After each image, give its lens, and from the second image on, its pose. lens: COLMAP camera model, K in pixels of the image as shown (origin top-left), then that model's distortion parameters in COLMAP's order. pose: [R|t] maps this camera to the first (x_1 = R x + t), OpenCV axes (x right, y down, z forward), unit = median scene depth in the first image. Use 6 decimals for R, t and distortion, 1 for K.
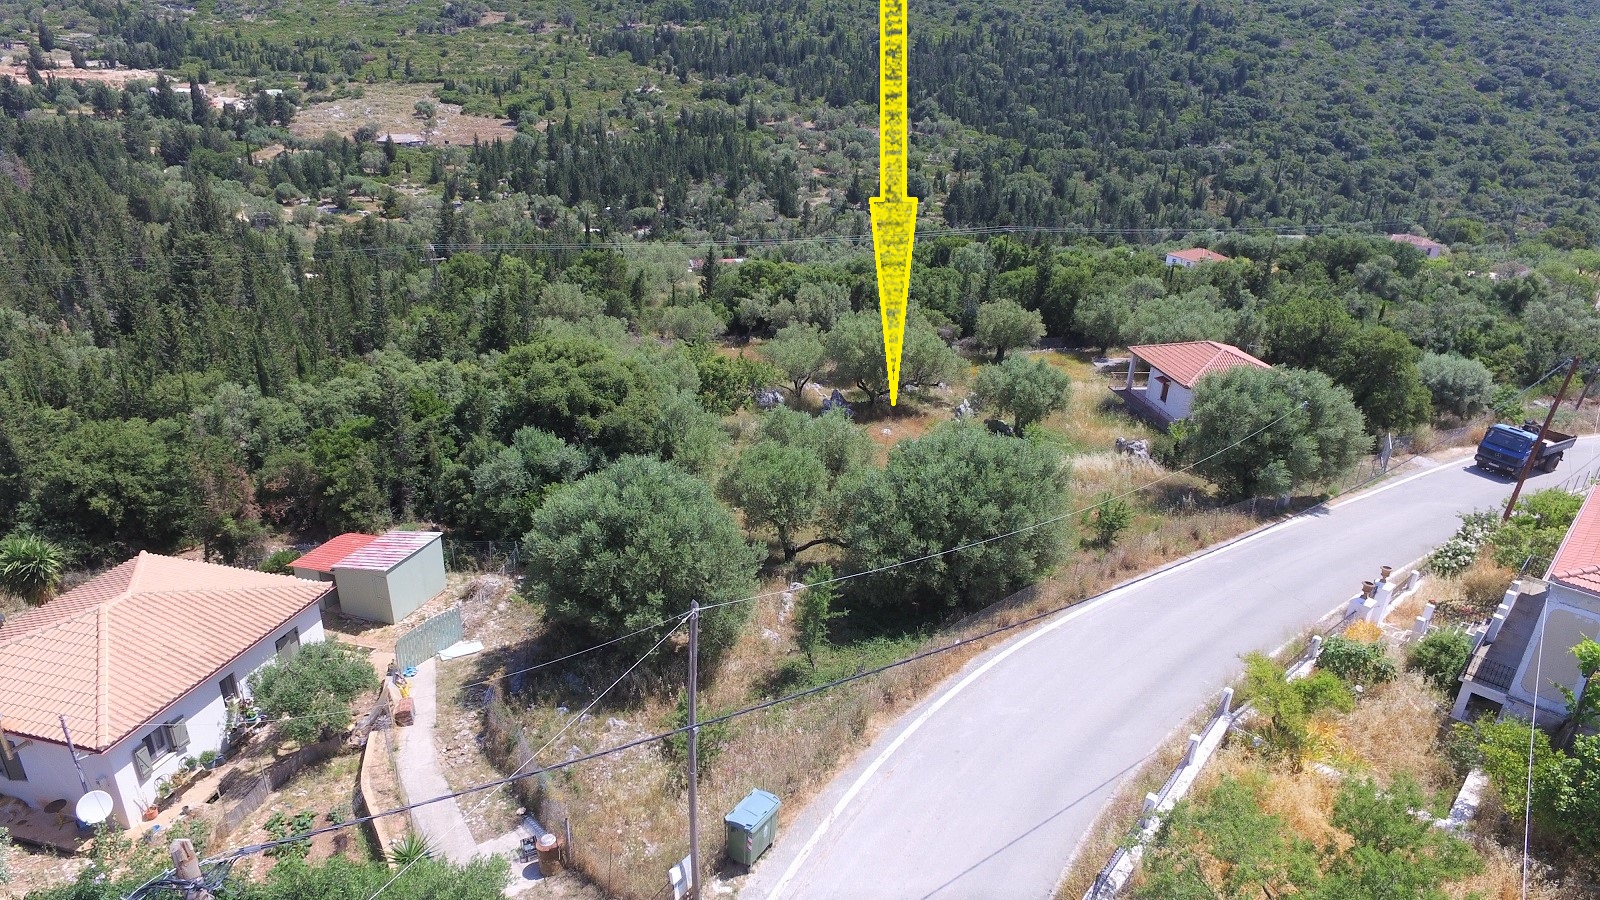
lens RADIAL K [[925.1, 0, 800.0], [0, 925.1, 450.0], [0, 0, 1]] dist [-0.010621, 0.014086]
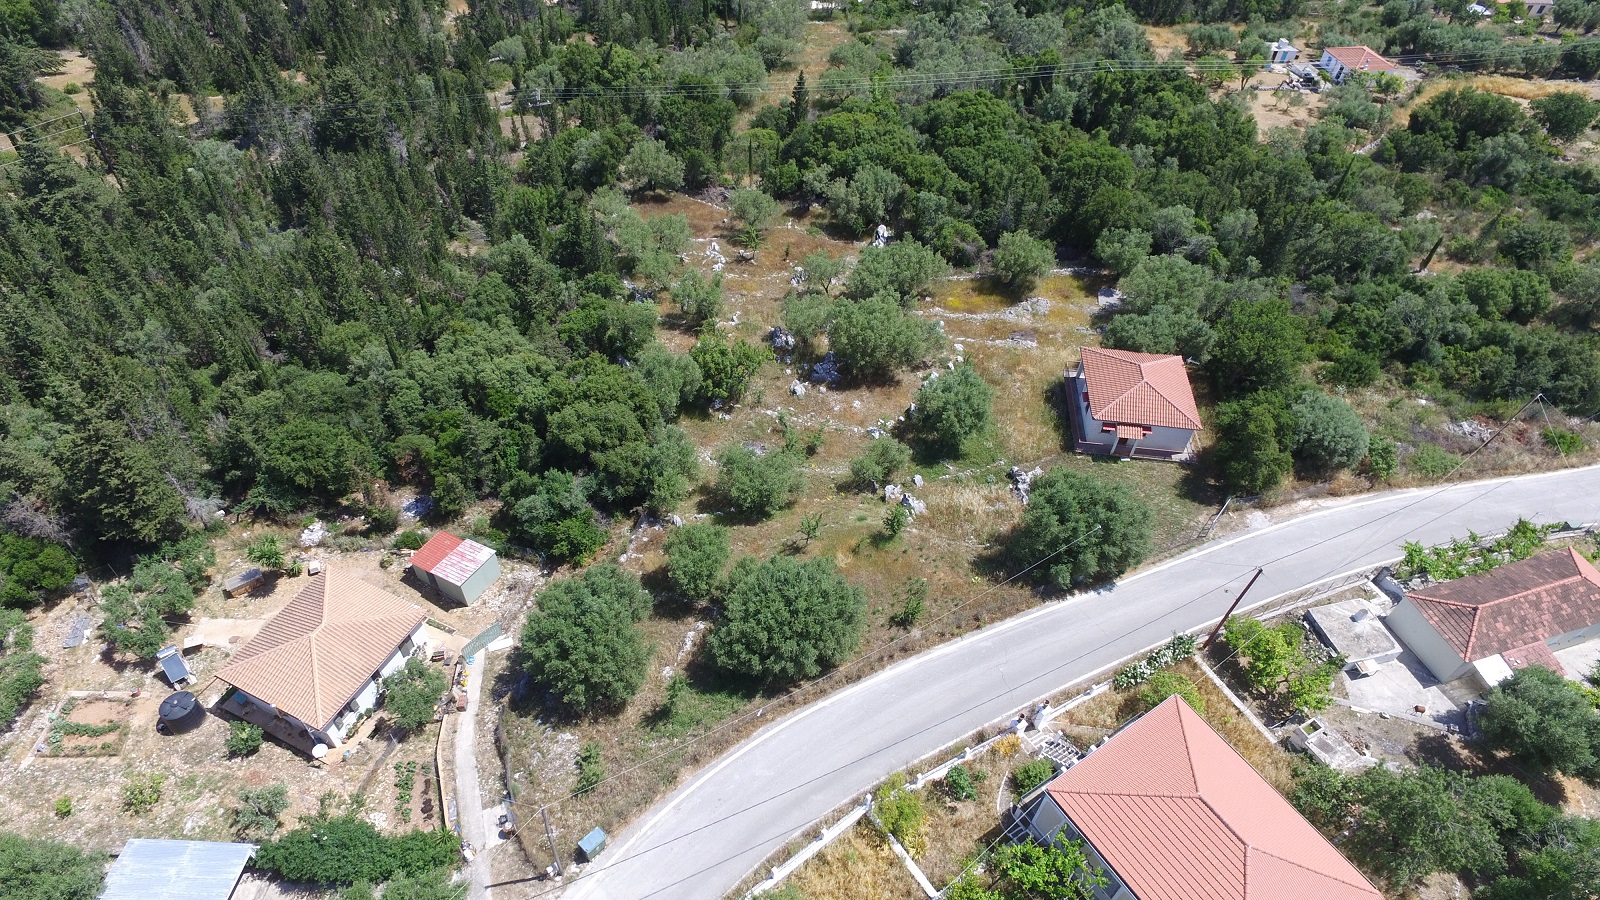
lens RADIAL K [[925.1, 0, 800.0], [0, 925.1, 450.0], [0, 0, 1]] dist [-0.010621, 0.014086]
pose [[0.980585, 0.144012, -0.133092, 0.279058], [-0.082710, 0.919135, 0.385163, -0.635362], [0.177798, -0.366677, 0.913201, -0.272318]]
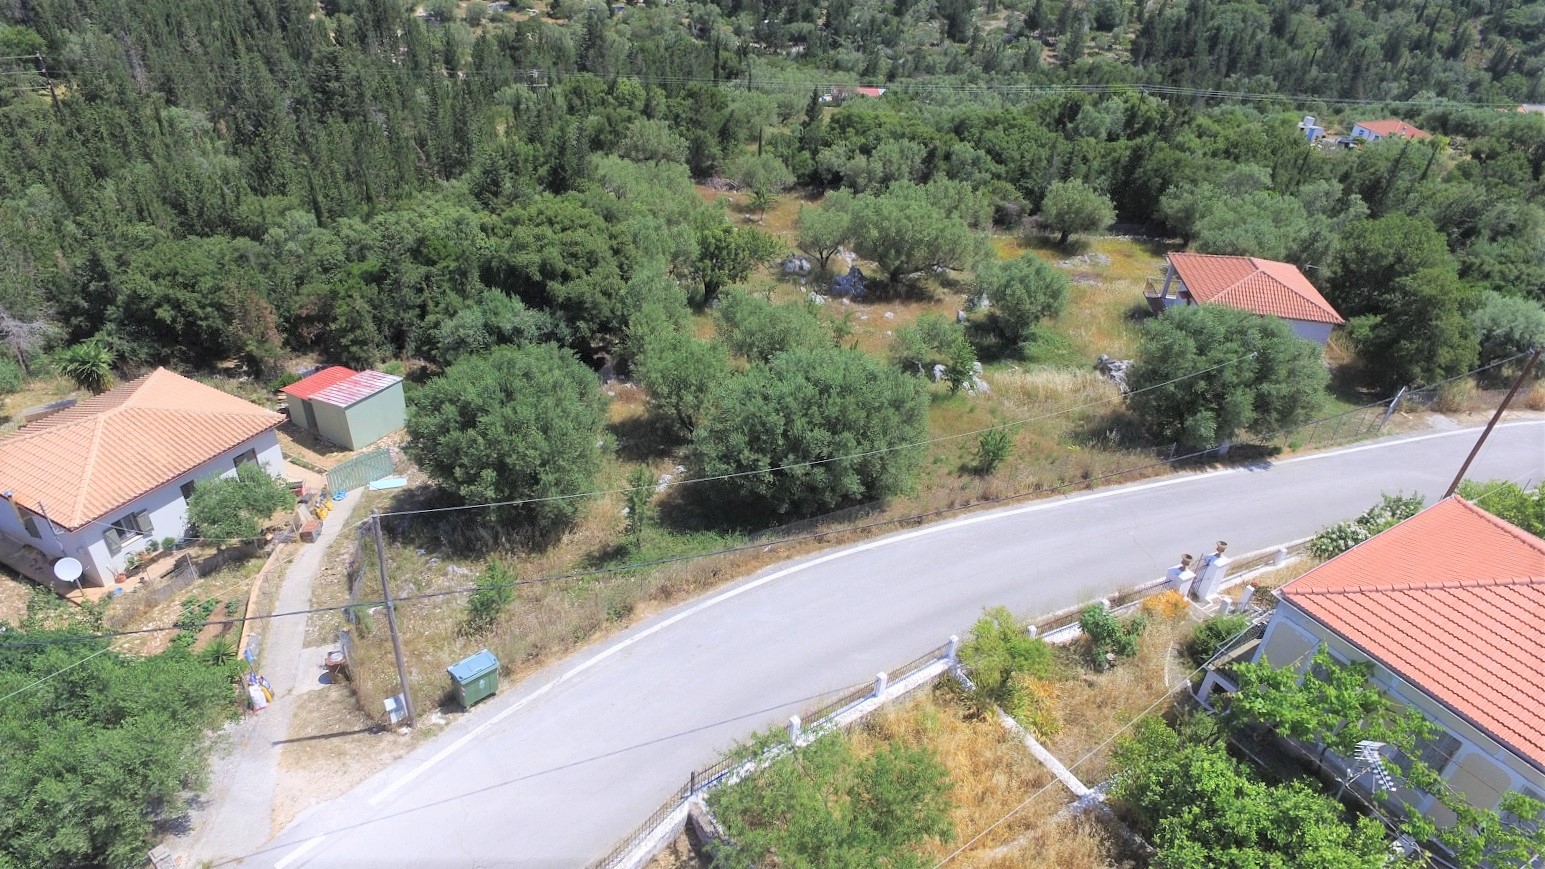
lens RADIAL K [[928.0, 0, 772.5], [0, 928.0, 434.5], [0, 0, 1]] dist [-0.012519, 0.018041]
pose [[0.973173, 0.141209, -0.181642, 0.246873], [-0.108397, 0.977789, 0.179385, -0.086603], [0.202939, -0.154884, 0.966865, -0.036964]]
